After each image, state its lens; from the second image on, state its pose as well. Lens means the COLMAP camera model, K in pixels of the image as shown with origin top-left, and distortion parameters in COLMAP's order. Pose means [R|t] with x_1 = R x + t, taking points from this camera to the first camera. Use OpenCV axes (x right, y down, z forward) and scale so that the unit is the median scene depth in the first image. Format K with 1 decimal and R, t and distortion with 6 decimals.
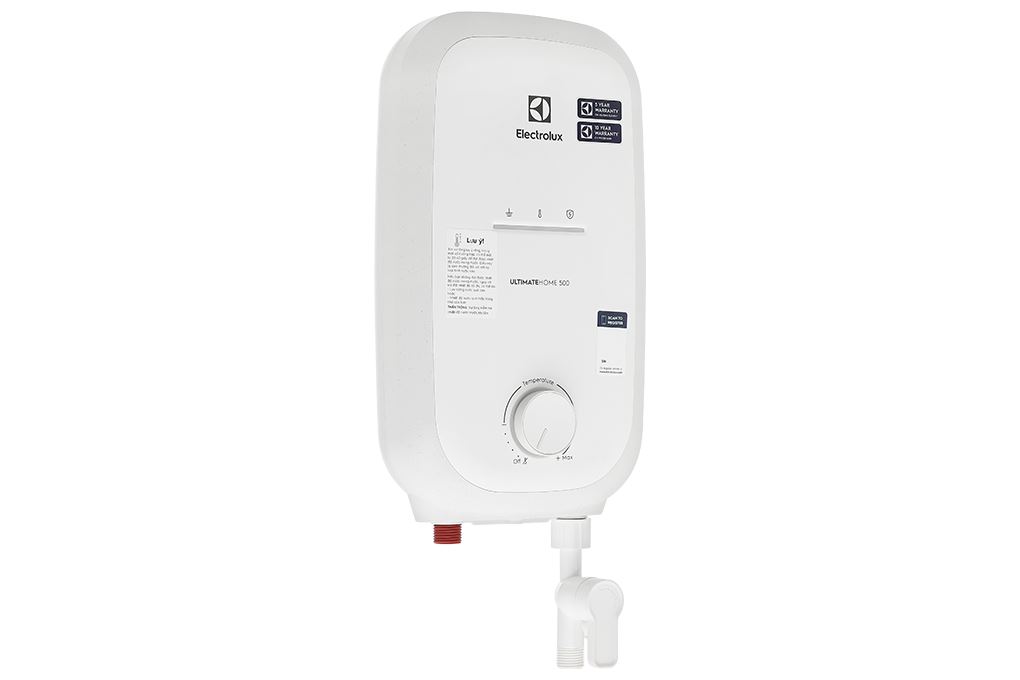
lens RADIAL K [[1918.6, 0, 510.0], [0, 1918.6, 340.0], [0, 0, 1]] dist [-0.015491, -0.058872]
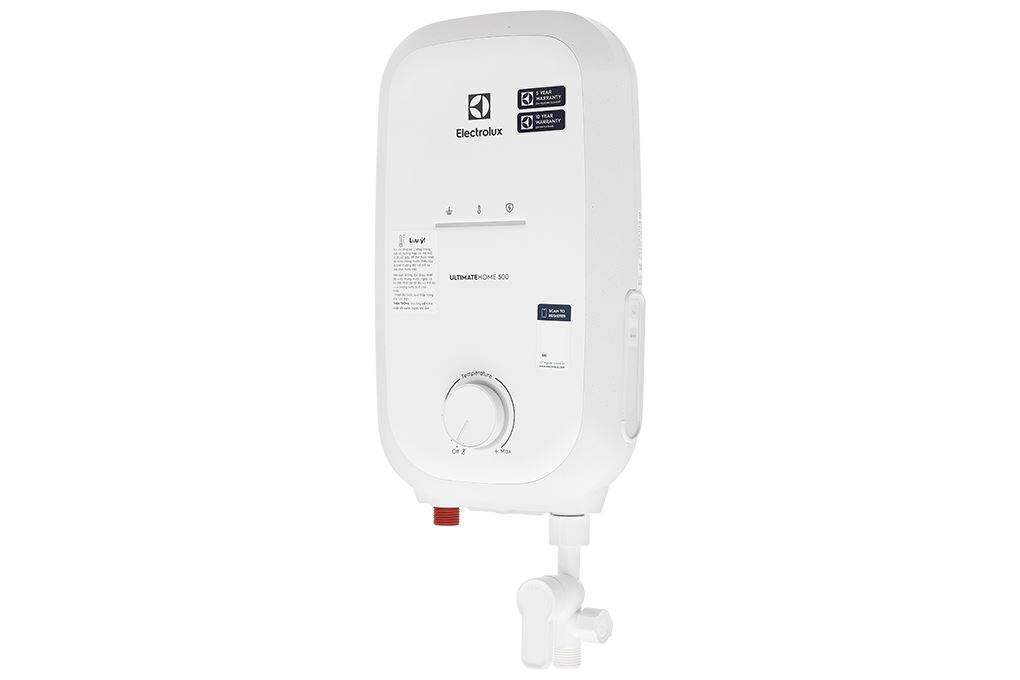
lens RADIAL K [[1918.6, 0, 510.0], [0, 1918.6, 340.0], [0, 0, 1]] dist [-0.015491, -0.058872]
pose [[0.480150, 0.005390, -0.877170, 0.910814], [0.009177, 0.999896, 0.011167, -0.007917], [0.877138, -0.013412, 0.480050, 0.523052]]
